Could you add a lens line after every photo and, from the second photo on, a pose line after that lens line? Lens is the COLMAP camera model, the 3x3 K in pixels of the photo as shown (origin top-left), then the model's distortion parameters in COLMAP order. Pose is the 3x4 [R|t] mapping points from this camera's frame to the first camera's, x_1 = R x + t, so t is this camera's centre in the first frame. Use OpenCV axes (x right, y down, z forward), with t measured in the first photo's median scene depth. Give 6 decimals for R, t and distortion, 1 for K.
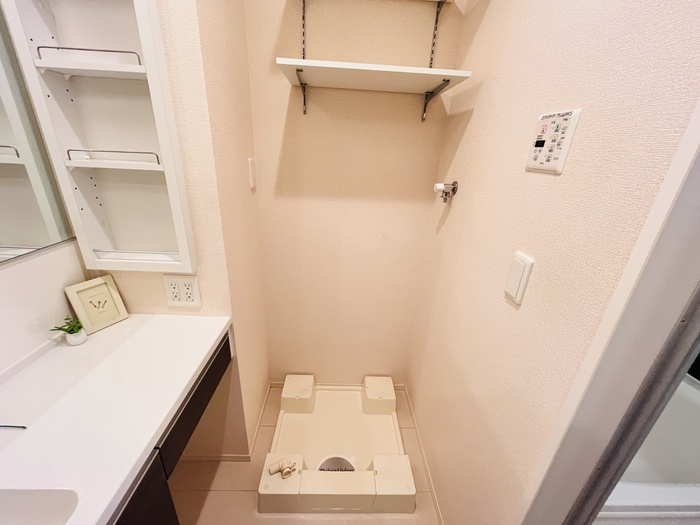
lens RADIAL K [[284.2, 0, 348.8], [0, 284.2, 262.9], [0, 0, 1]] dist [-0.001923, -0.000367]
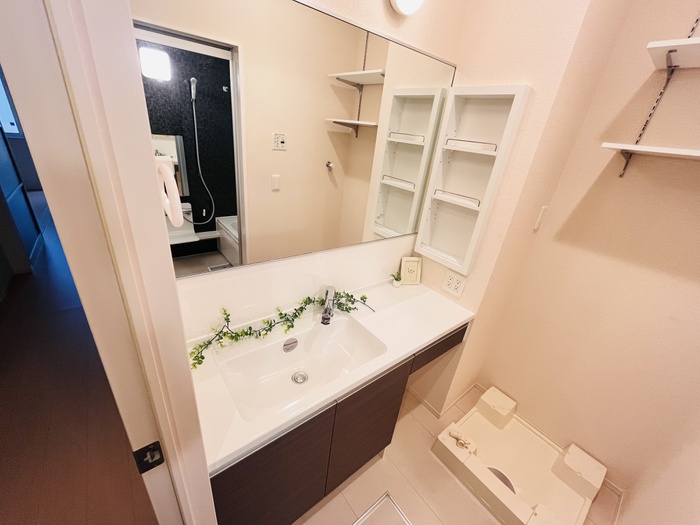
lens RADIAL K [[284.2, 0, 348.8], [0, 284.2, 262.9], [0, 0, 1]] dist [-0.001923, -0.000367]
pose [[0.602227, 0.354183, -0.715455, 0.127895], [-0.369378, 0.918119, 0.143591, -0.012551], [0.707730, 0.177799, 0.683744, -0.466987]]
